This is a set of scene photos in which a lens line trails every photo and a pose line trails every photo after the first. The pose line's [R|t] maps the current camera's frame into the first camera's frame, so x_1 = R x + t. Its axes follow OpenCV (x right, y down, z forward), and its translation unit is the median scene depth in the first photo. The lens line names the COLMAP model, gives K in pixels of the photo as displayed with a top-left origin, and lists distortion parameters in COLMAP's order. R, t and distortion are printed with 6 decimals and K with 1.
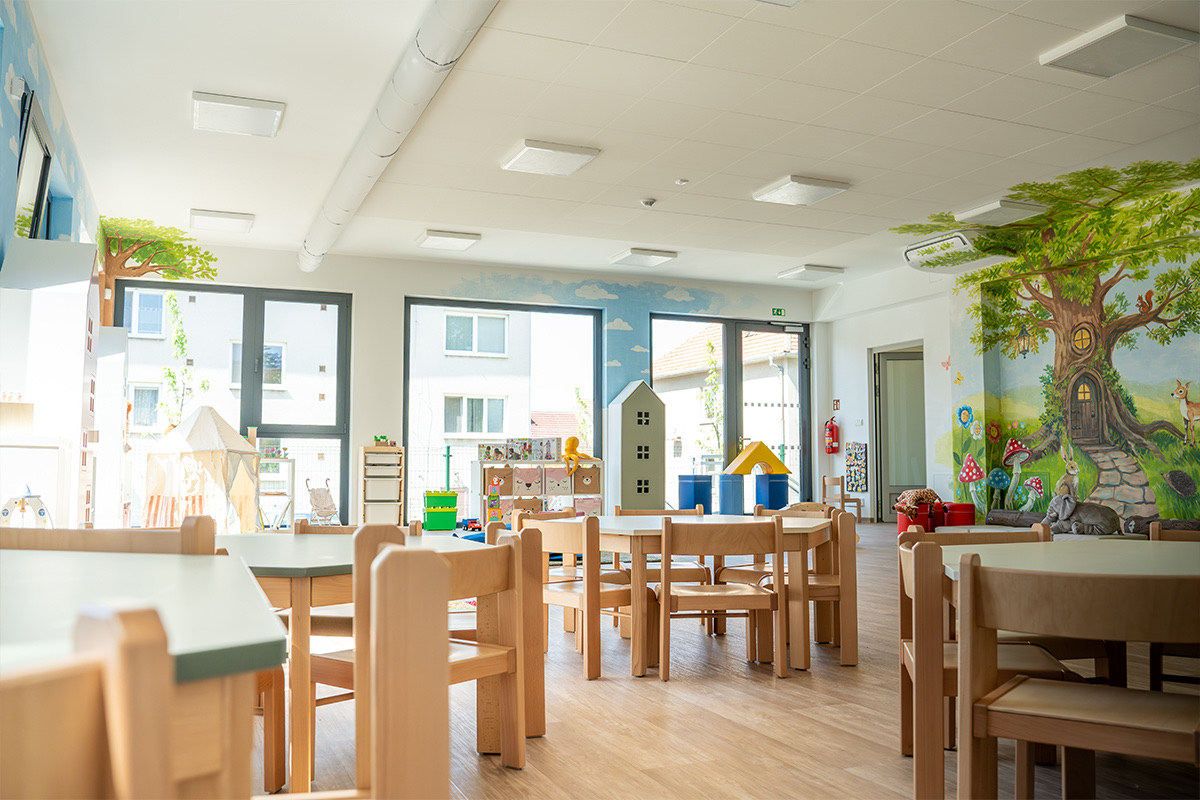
lens RADIAL K [[976.2, 0, 598.0], [0, 976.2, 379.3], [0, 0, 1]] dist [-0.146877, 0.093383]
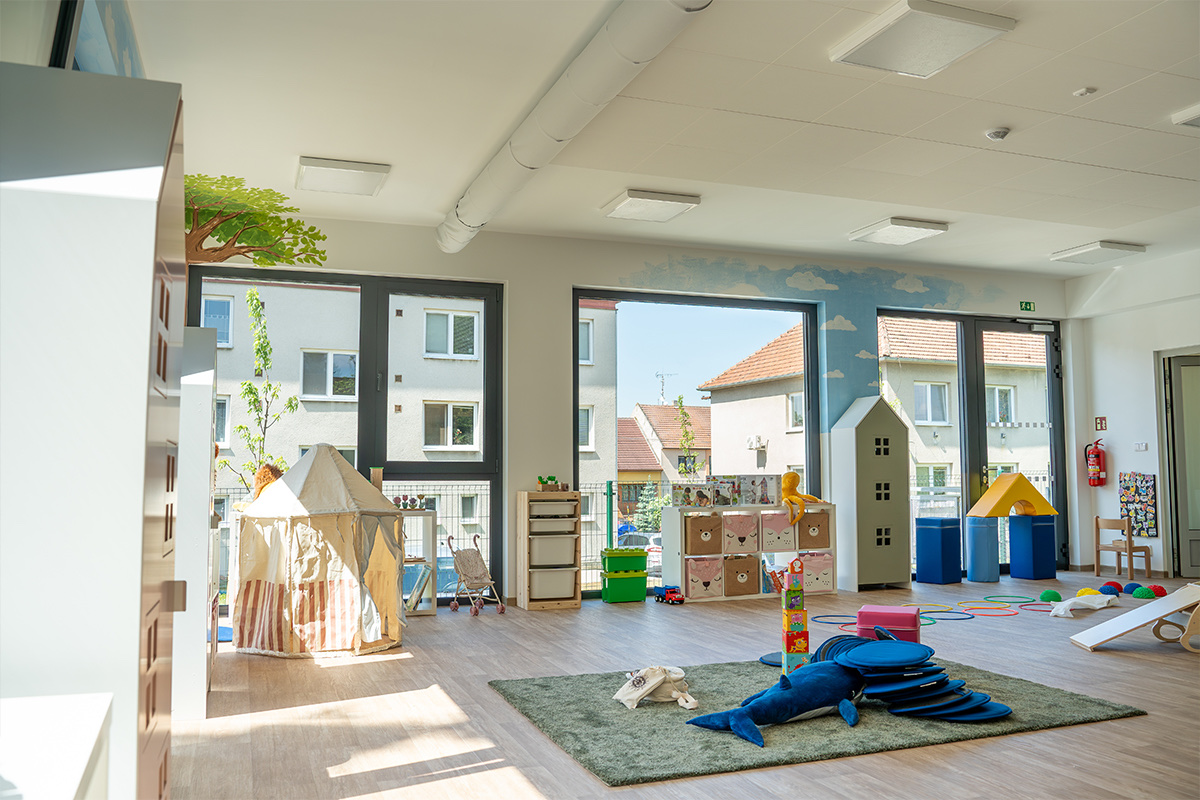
lens RADIAL K [[976.2, 0, 598.0], [0, 976.2, 379.3], [0, 0, 1]] dist [-0.146877, 0.093383]
pose [[0.998347, -0.008551, -0.056838, -0.133924], [0.008273, 0.999953, -0.005113, -0.010477], [0.056879, 0.004635, 0.998370, 0.246157]]
